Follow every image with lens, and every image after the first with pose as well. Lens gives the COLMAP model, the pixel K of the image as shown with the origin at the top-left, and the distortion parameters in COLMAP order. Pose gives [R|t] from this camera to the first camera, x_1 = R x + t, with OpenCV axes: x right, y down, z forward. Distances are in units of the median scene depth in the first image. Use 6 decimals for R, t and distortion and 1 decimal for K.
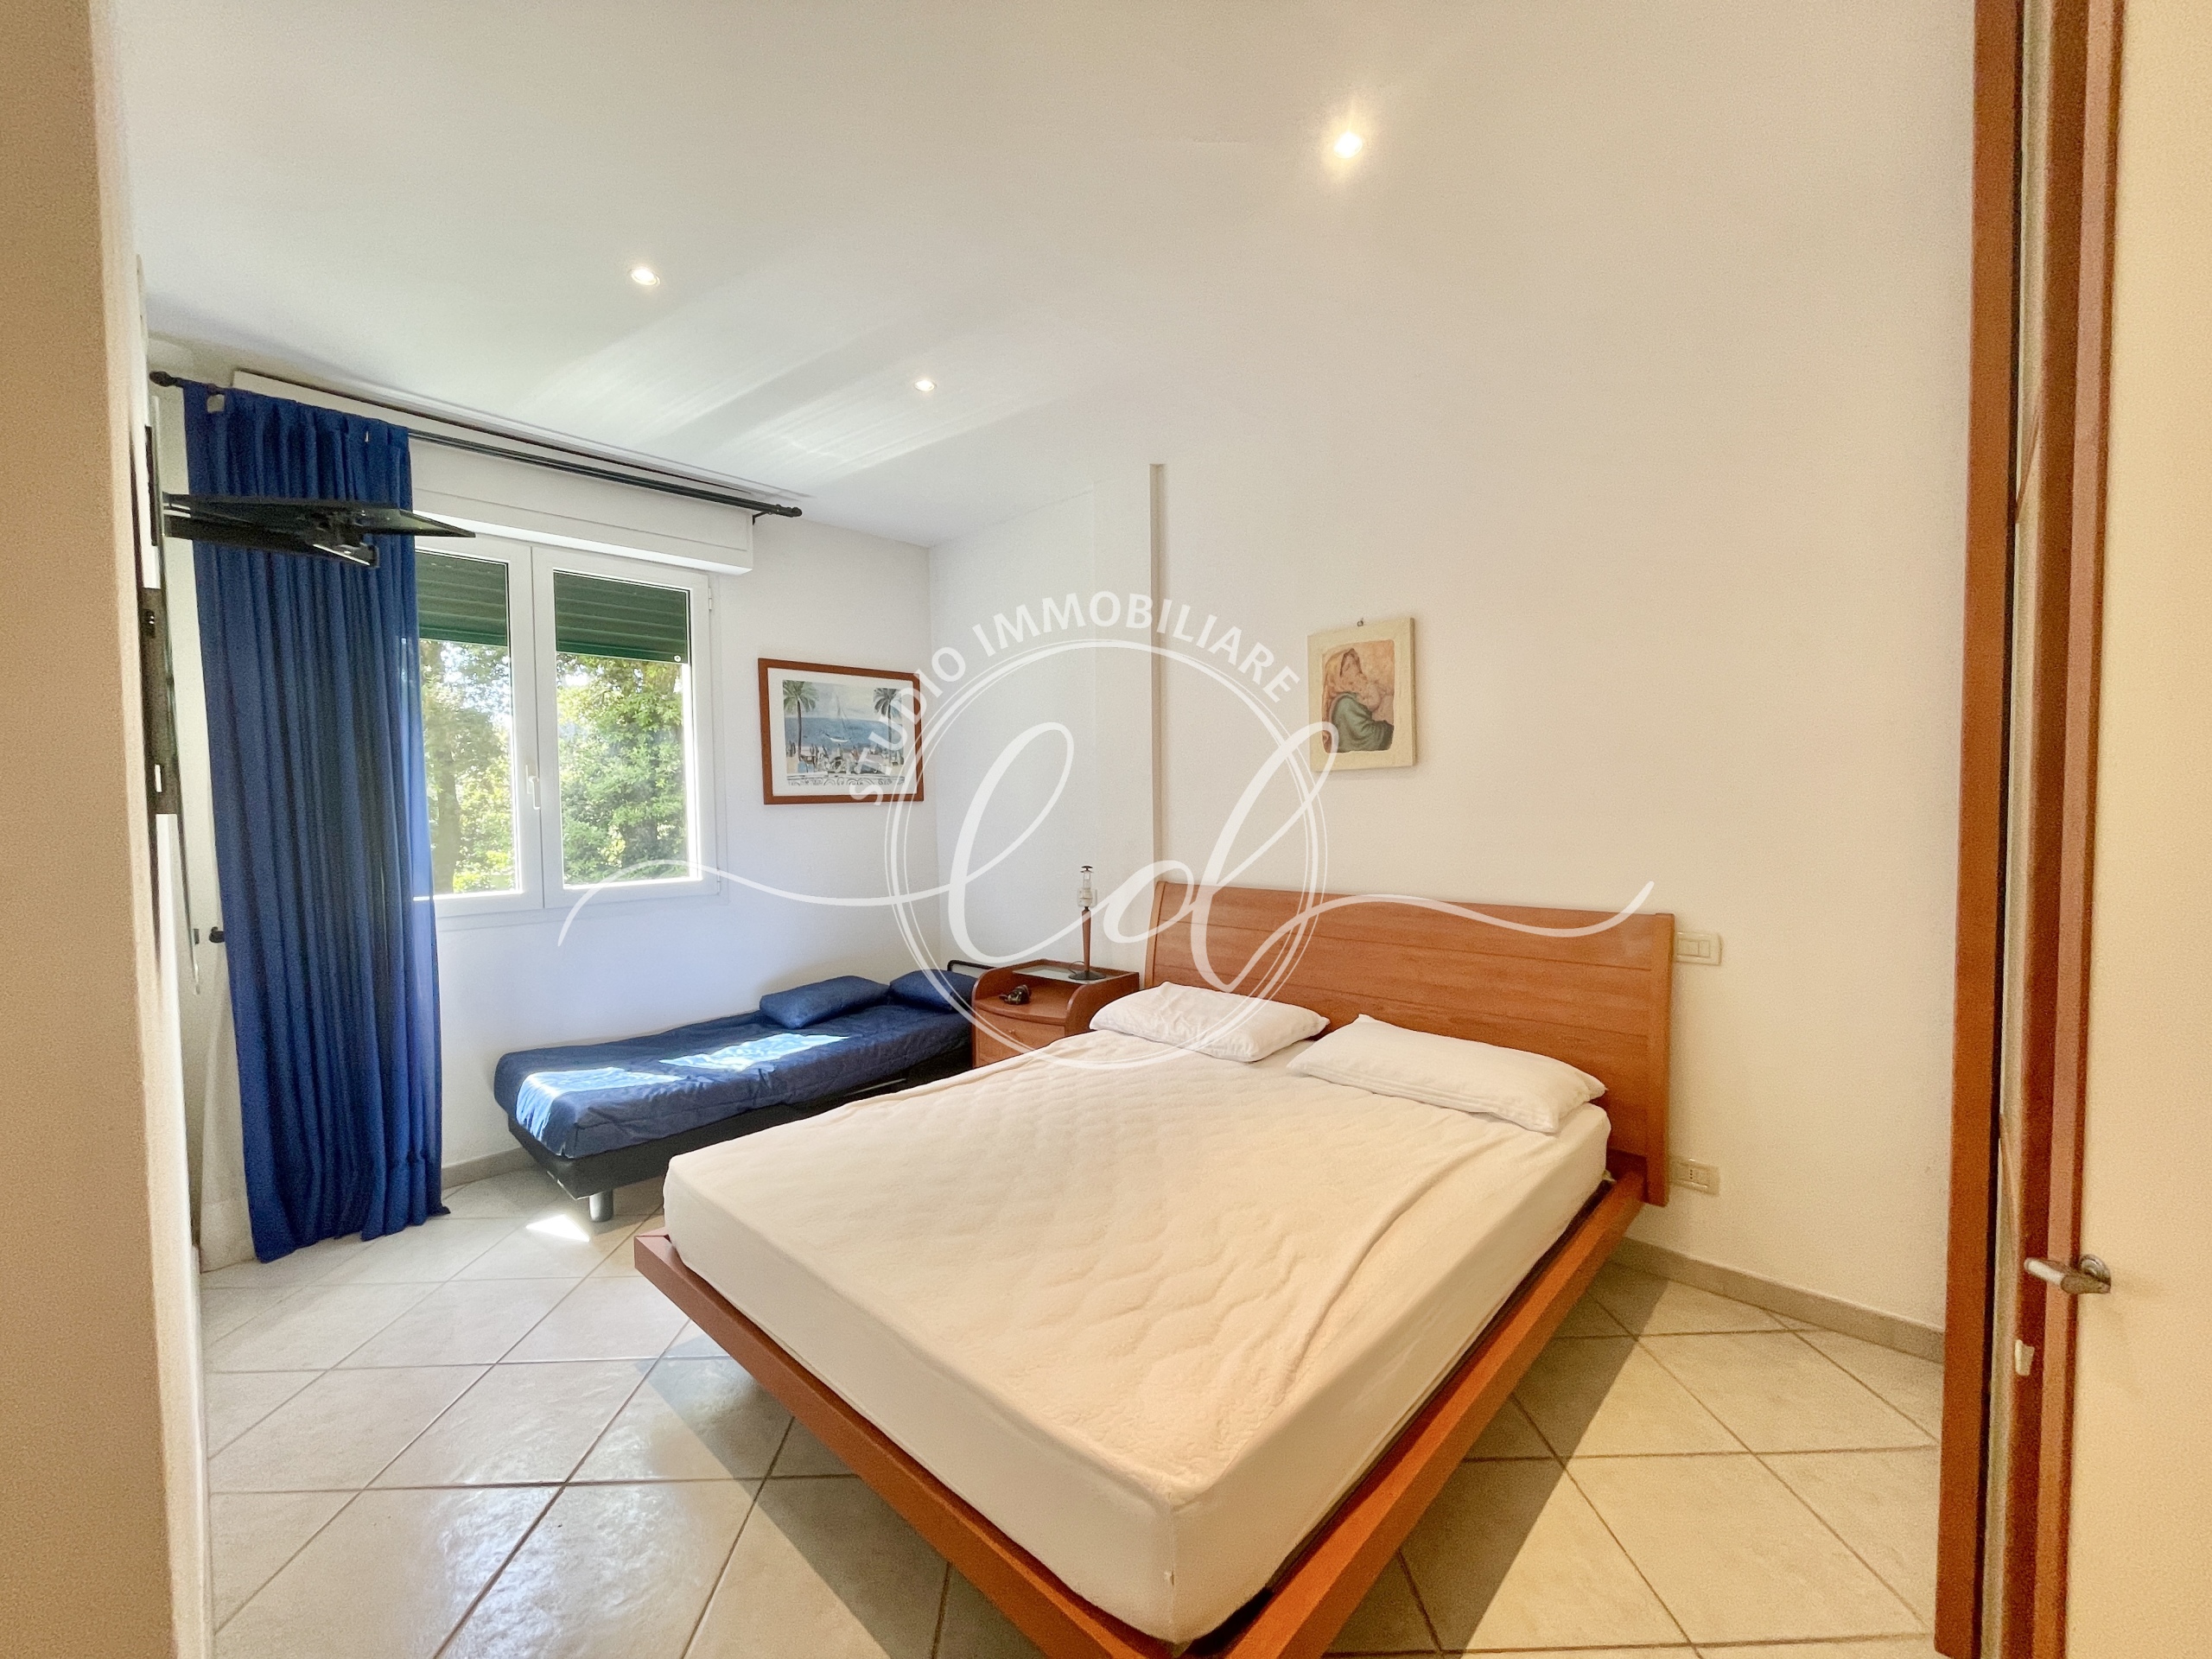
lens RADIAL K [[895.1, 0, 1100.5], [0, 895.1, 830.6], [0, 0, 1]] dist [-0.002262, 0.000026]
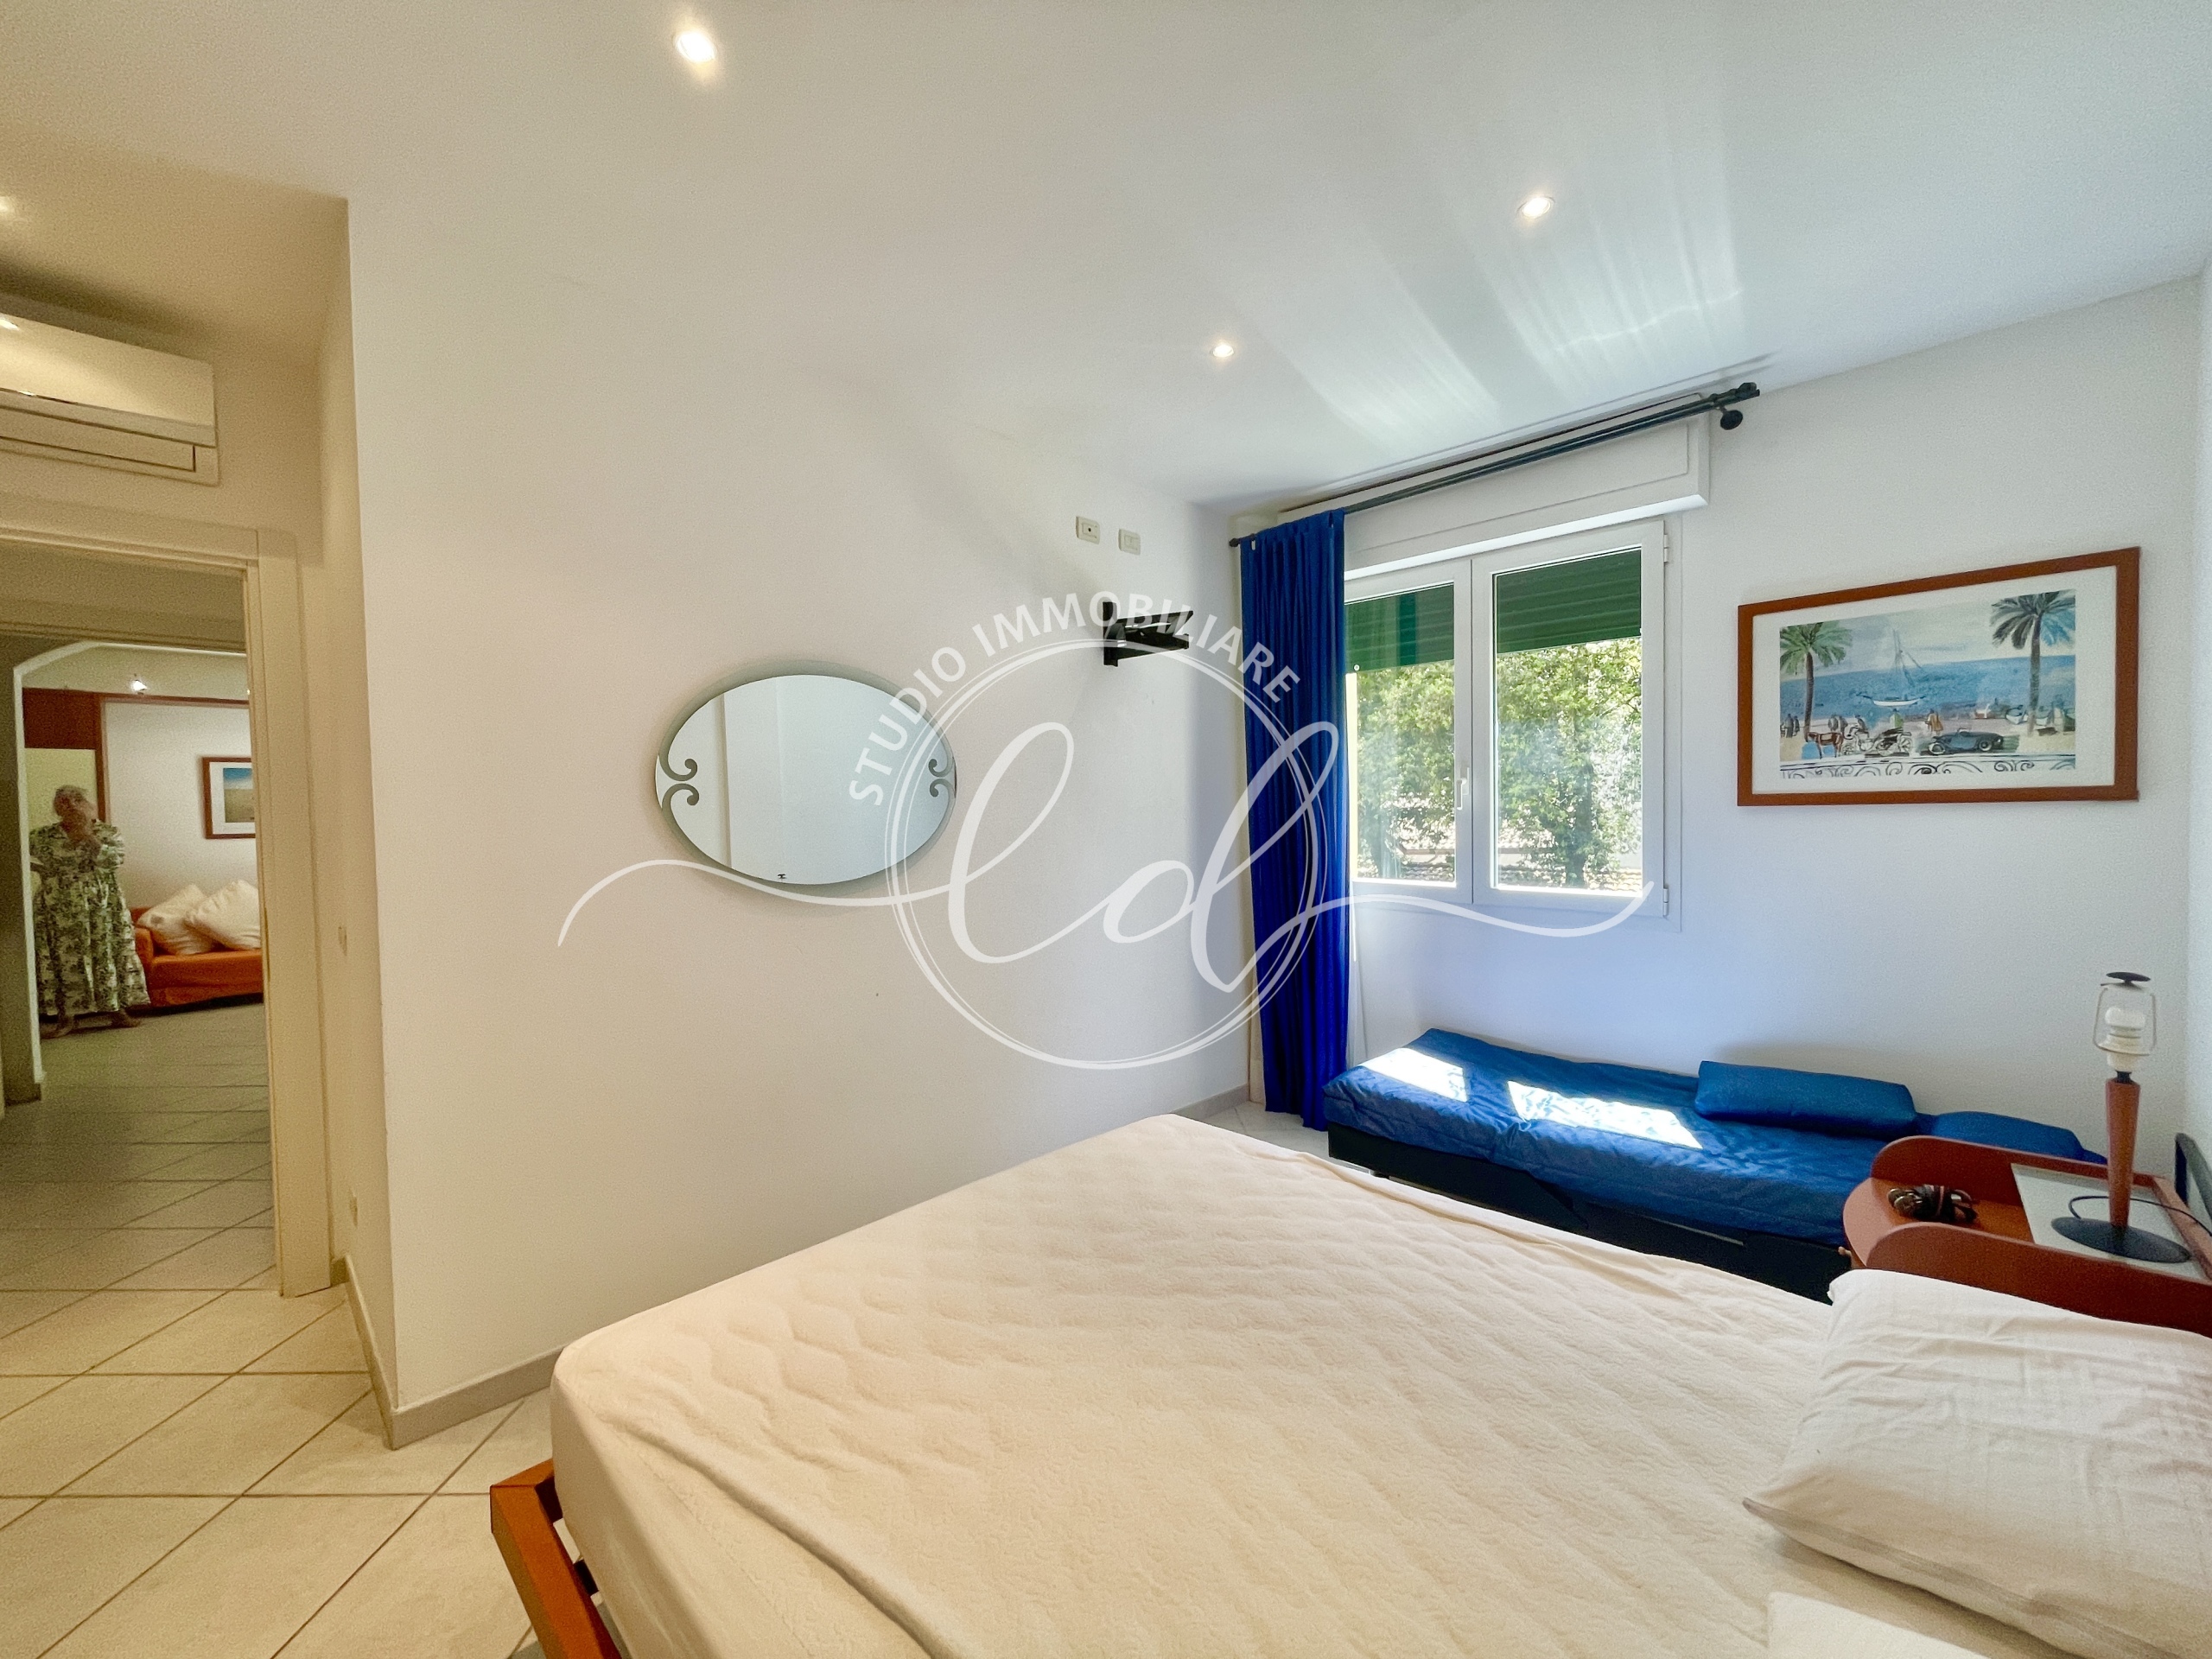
lens RADIAL K [[895.1, 0, 1086.1], [0, 895.1, 829.2], [0, 0, 1]] dist [-0.002262, 0.000026]
pose [[-0.028086, 0.044853, -0.998599, 0.369221], [-0.014227, 0.998874, 0.045265, -0.035349], [0.999504, 0.015478, -0.027416, 0.484774]]
